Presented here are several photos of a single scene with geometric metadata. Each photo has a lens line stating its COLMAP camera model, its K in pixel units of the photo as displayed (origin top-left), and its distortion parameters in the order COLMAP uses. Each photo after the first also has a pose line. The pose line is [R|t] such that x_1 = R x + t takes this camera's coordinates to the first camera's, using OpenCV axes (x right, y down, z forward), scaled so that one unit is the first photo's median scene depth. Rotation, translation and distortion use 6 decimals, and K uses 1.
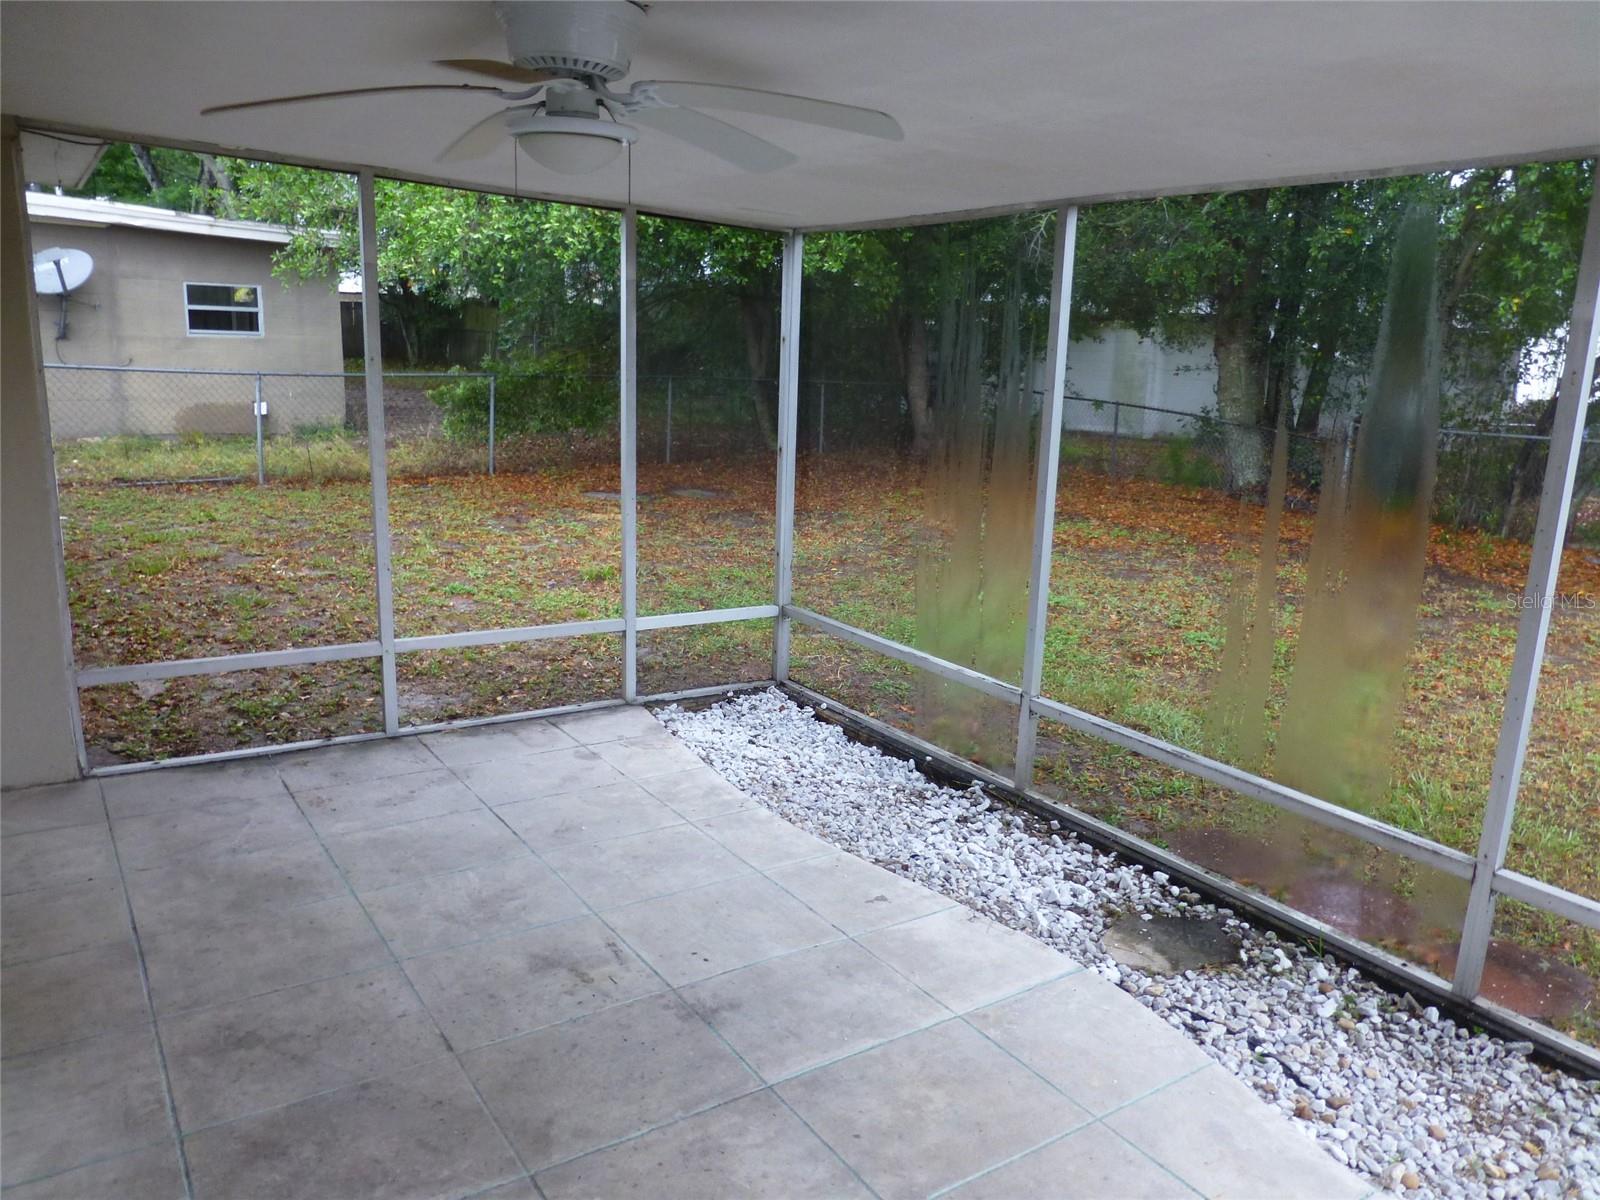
lens RADIAL K [[1157.9, 0, 800.0], [0, 1157.9, 600.0], [0, 0, 1]] dist [-0.022414, -0.011266]
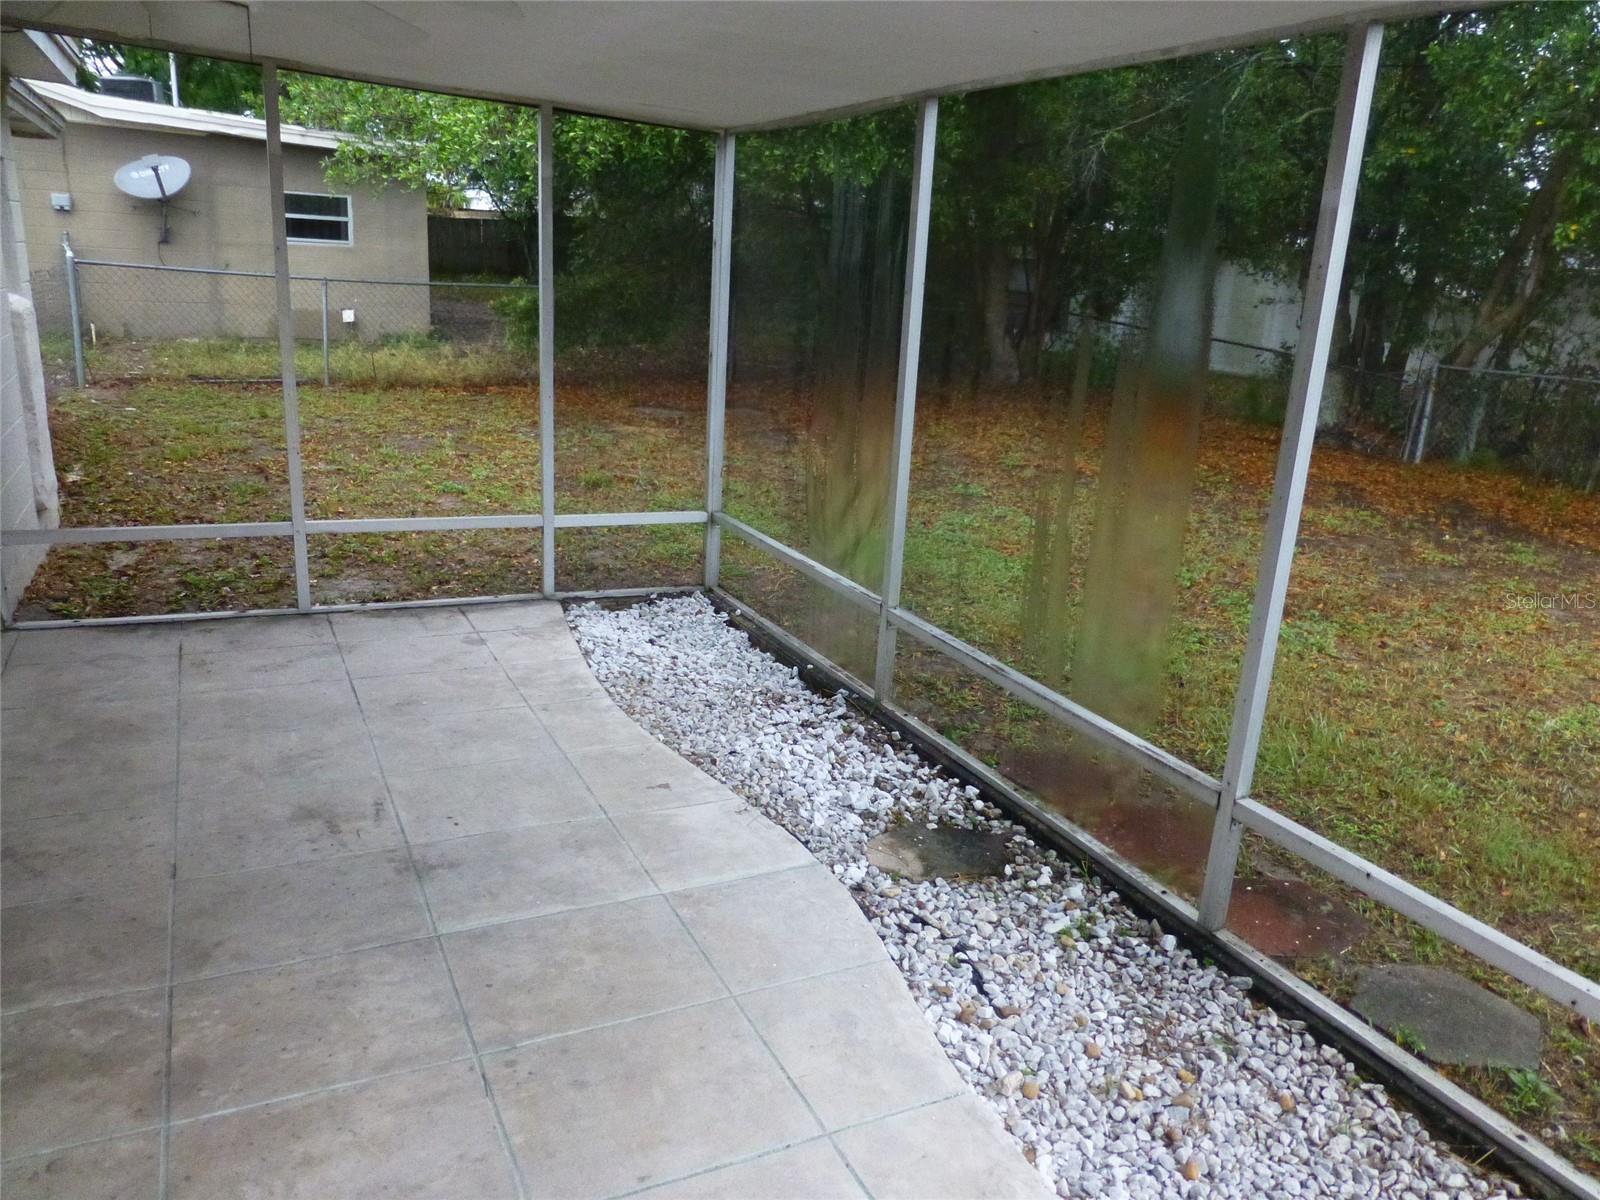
lens RADIAL K [[1157.9, 0, 800.0], [0, 1157.9, 600.0], [0, 0, 1]] dist [-0.022414, -0.011266]
pose [[0.991541, 0.057415, -0.116401, 0.230957], [-0.050687, 0.996913, 0.059967, 0.021218], [0.119485, -0.053560, 0.991390, 0.008219]]
